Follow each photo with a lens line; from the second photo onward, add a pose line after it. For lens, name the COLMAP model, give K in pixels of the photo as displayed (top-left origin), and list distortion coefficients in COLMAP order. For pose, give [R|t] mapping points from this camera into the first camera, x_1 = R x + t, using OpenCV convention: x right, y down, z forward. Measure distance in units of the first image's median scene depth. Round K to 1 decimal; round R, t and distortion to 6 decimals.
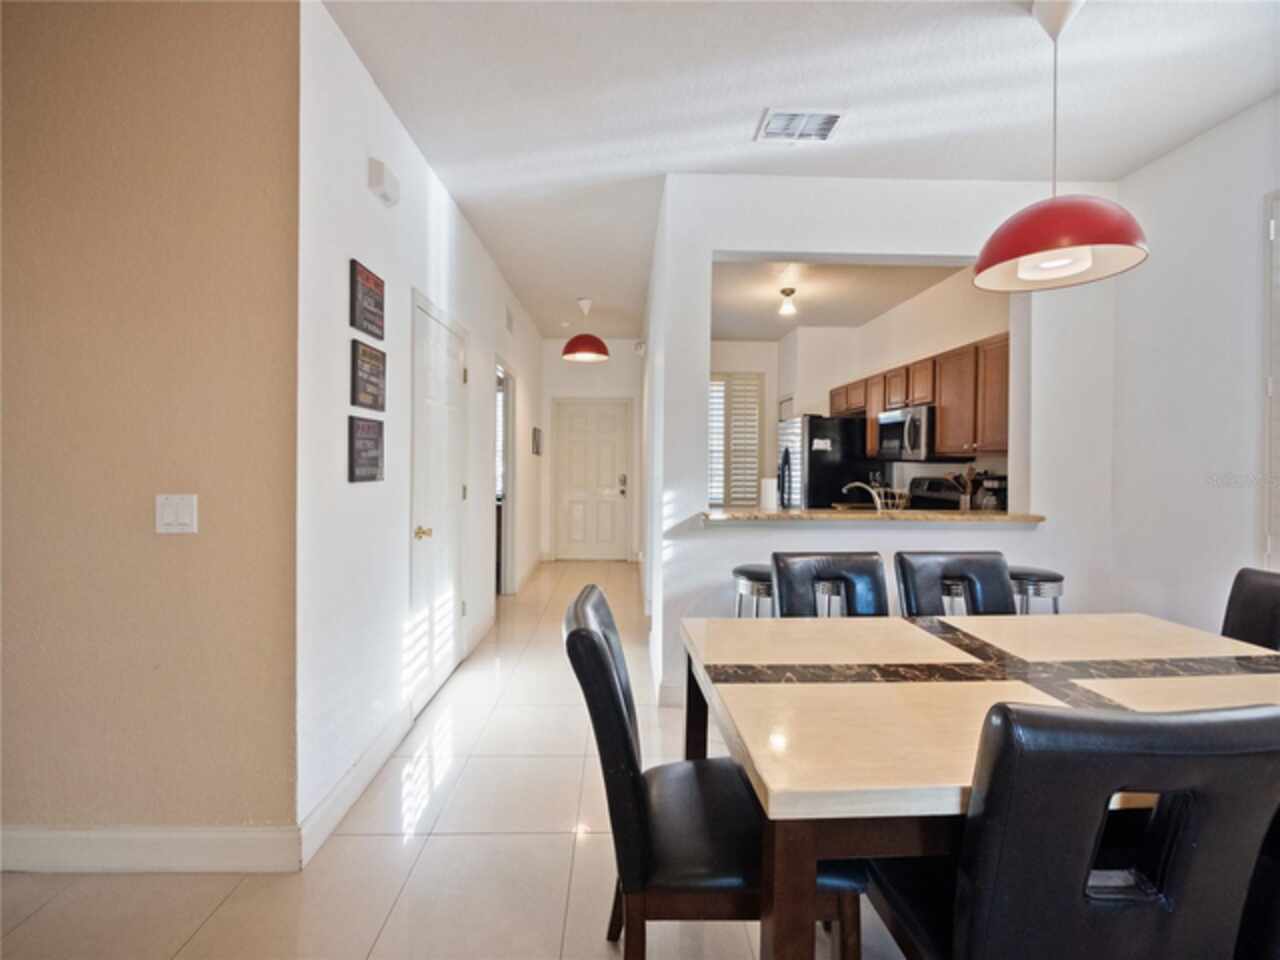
lens RADIAL K [[557.9, 0, 638.5], [0, 557.9, 446.0], [0, 0, 1]] dist [0.001934, -0.000047]
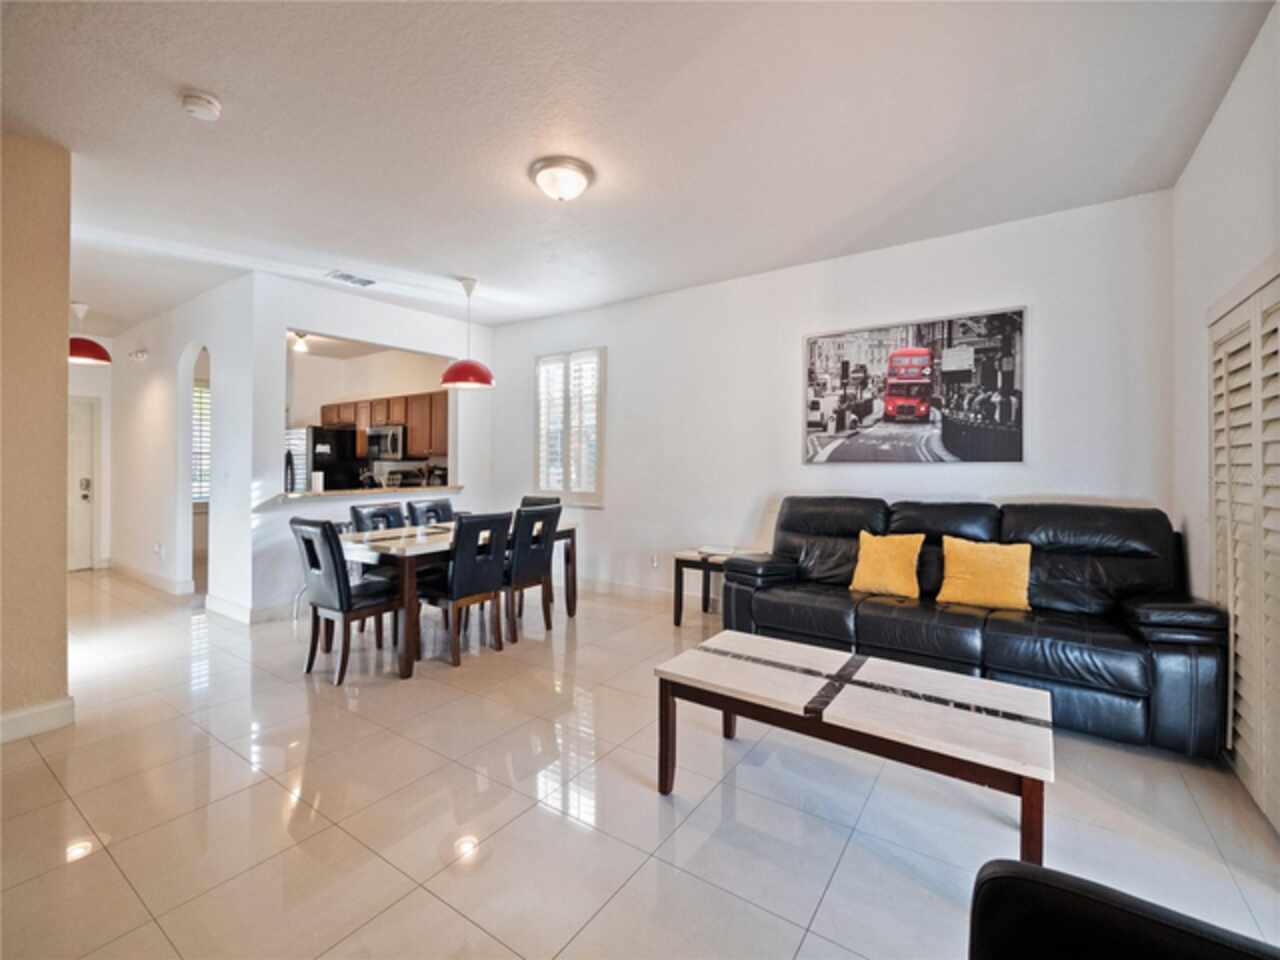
lens RADIAL K [[558.3, 0, 630.8], [0, 558.3, 464.6], [0, 0, 1]] dist [0.000415, -0.000112]
pose [[0.598436, -0.017103, 0.800988, -0.374179], [-0.009440, 0.999552, 0.028395, -0.011843], [-0.801115, -0.024554, 0.598006, -0.488945]]
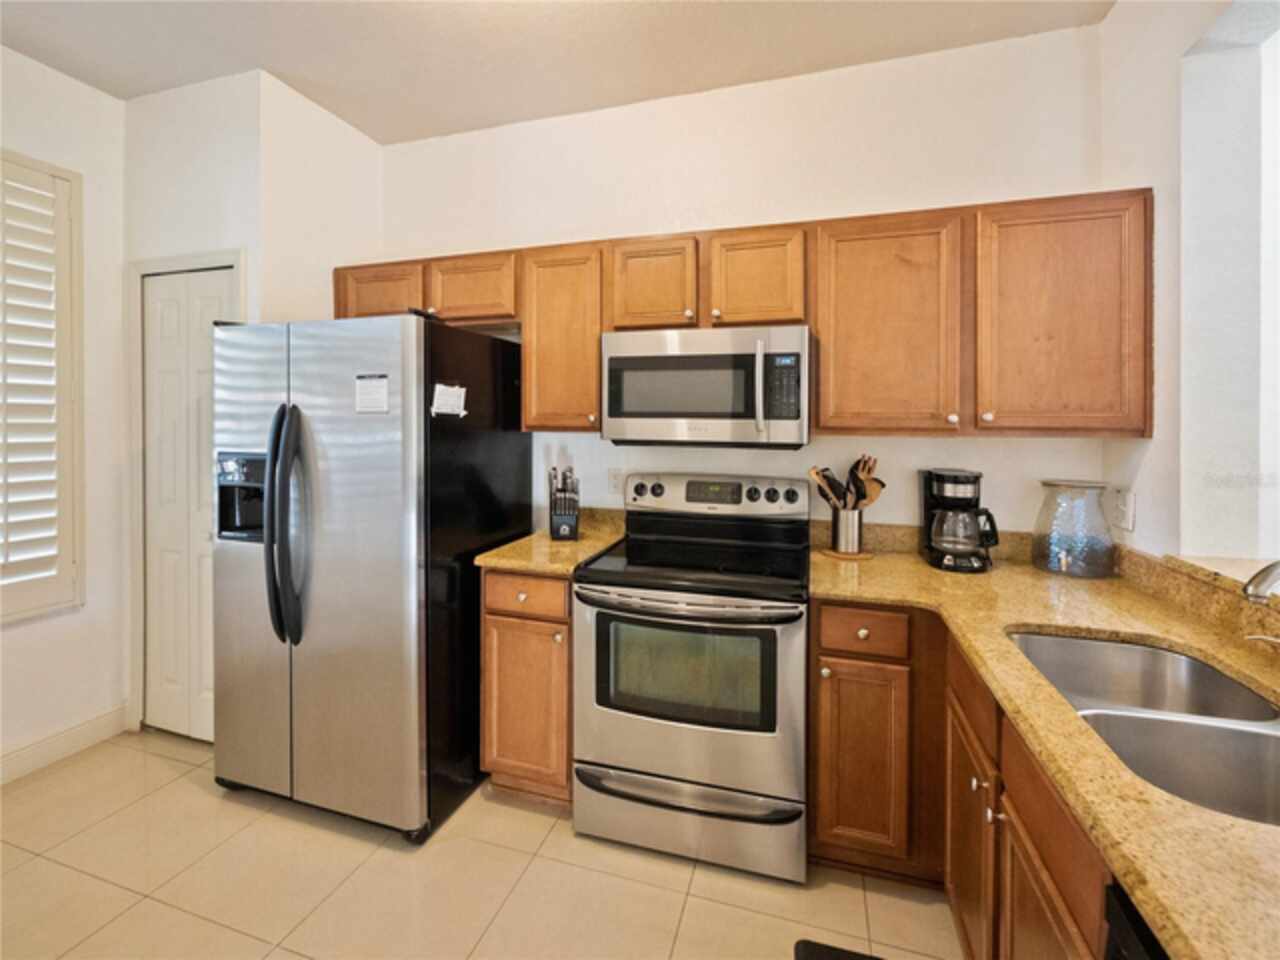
lens RADIAL K [[557.9, 0, 638.5], [0, 557.9, 446.0], [0, 0, 1]] dist [0.001934, -0.000047]
pose [[0.334713, -0.027311, 0.941924, 0.032317], [-0.026518, 0.998911, 0.038386, 0.013009], [-0.941947, -0.037826, 0.333624, 0.933058]]
